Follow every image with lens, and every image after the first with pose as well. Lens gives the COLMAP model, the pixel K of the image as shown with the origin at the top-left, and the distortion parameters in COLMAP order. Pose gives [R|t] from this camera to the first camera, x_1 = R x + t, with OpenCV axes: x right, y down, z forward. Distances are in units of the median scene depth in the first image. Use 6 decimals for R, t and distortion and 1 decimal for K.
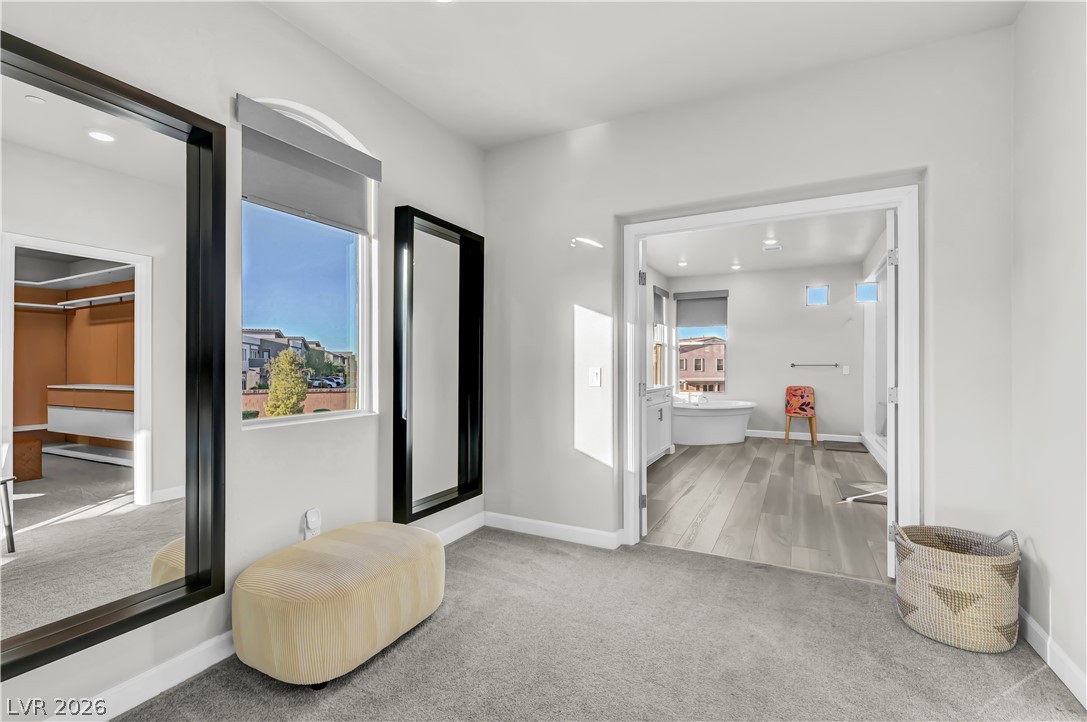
lens RADIAL K [[474.2, 0, 551.5], [0, 474.2, 361.5], [0, 0, 1]] dist [-0.001855, -0.000100]
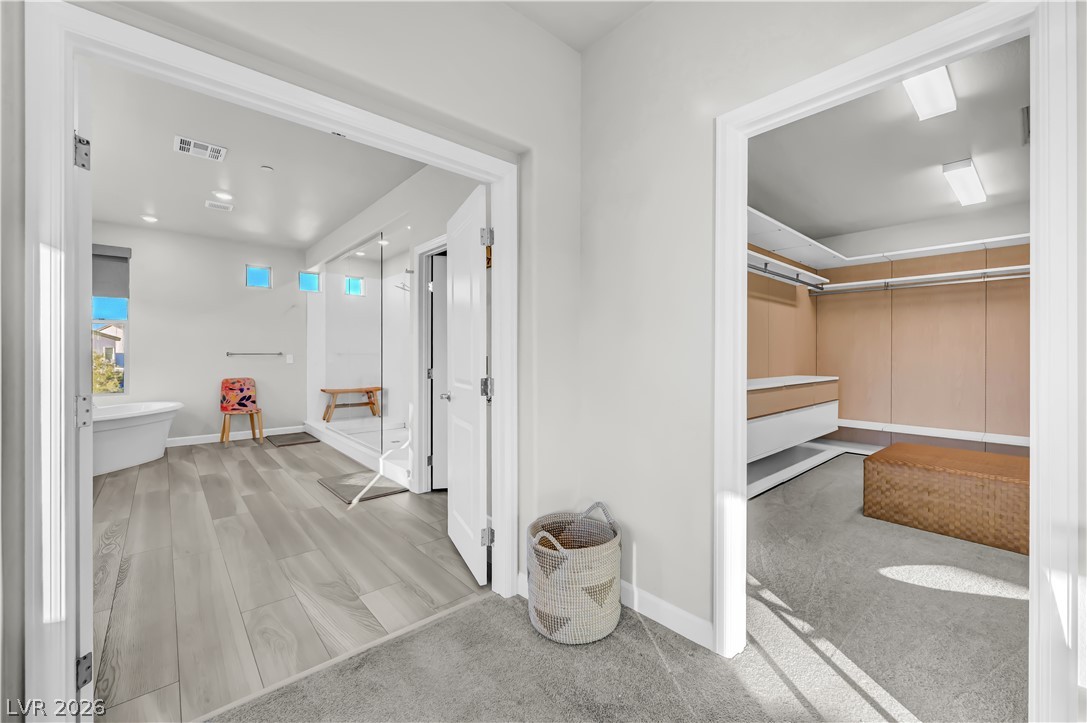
lens RADIAL K [[434.6, 0, 541.7], [0, 434.6, 354.7], [0, 0, 1]] dist [-0.002673, 0.000897]
pose [[0.370518, -0.001680, 0.928824, -0.007473], [-0.007437, 0.999961, 0.004775, 0.001367], [-0.928796, -0.008677, 0.370491, 0.194318]]
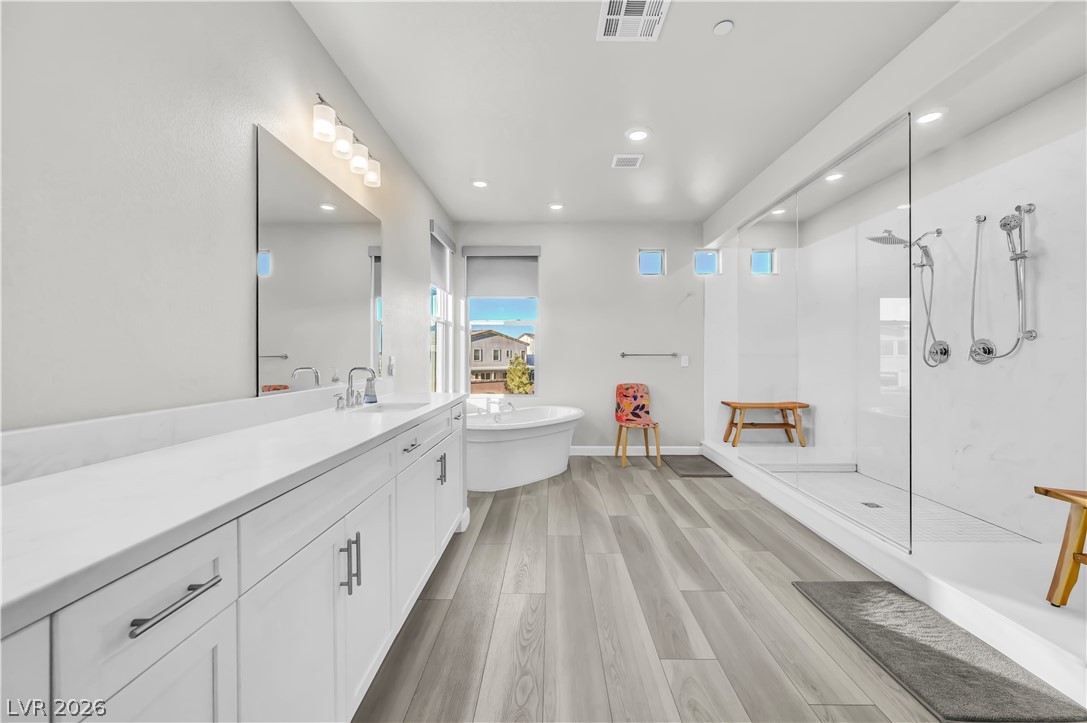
lens RADIAL K [[434.6, 0, 549.8], [0, 434.6, 361.0], [0, 0, 1]] dist [-0.002673, 0.000897]
pose [[0.892520, -0.004194, 0.450988, 0.106782], [-0.005074, 0.999800, 0.019340, 0.004890], [-0.450979, -0.019549, 0.892320, 0.461476]]
